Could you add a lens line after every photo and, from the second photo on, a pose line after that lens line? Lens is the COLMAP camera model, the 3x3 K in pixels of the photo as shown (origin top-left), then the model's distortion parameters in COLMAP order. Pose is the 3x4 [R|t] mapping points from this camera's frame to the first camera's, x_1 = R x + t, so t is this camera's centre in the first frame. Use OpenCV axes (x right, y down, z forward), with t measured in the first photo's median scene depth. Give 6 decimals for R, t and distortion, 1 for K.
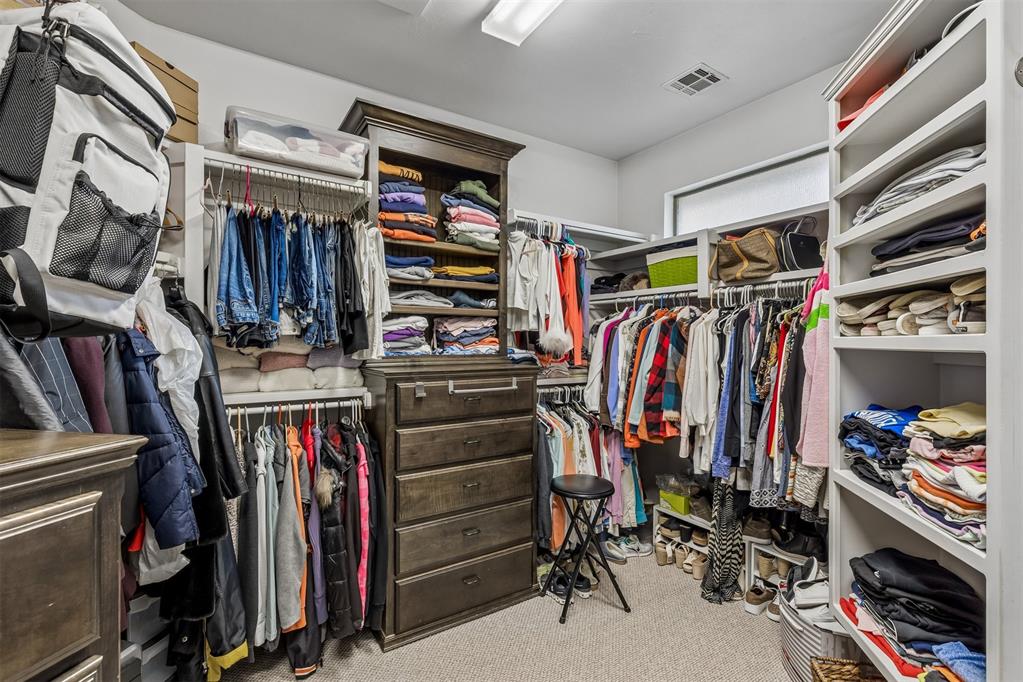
lens RADIAL K [[463.1, 0, 513.7], [0, 463.1, 338.3], [0, 0, 1]] dist [0.003578, -0.000427]
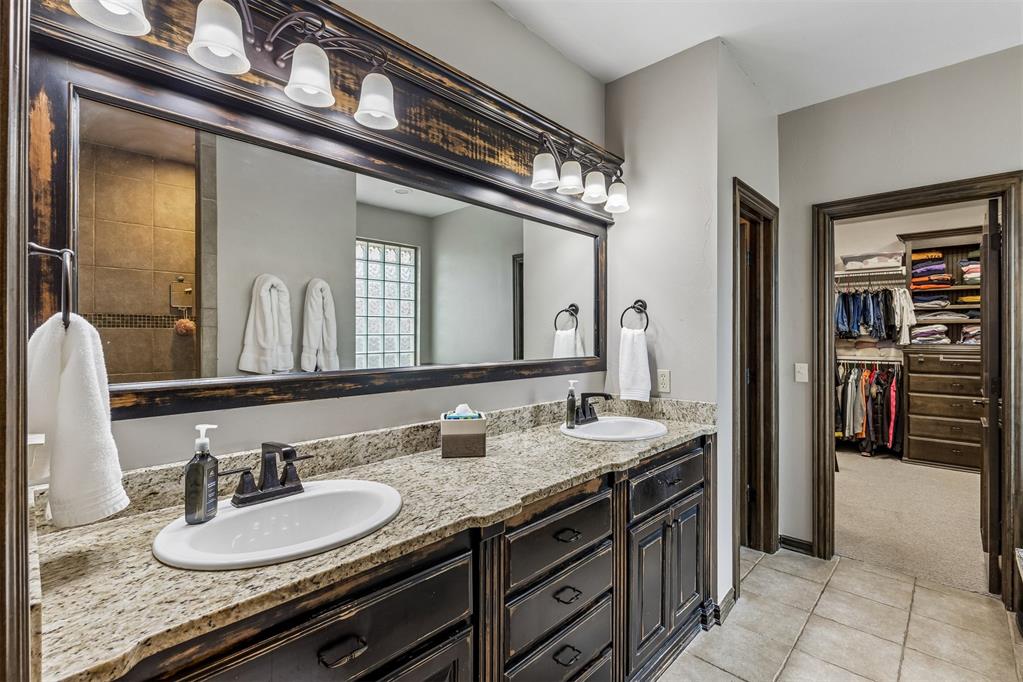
lens RADIAL K [[463.1, 0, 513.6], [0, 463.1, 336.0], [0, 0, 1]] dist [0.003578, -0.000427]
pose [[0.231578, -0.003689, -0.972809, 1.585211], [0.005841, 0.999980, -0.002401, -0.005172], [0.972799, -0.005127, 0.231595, -1.521464]]
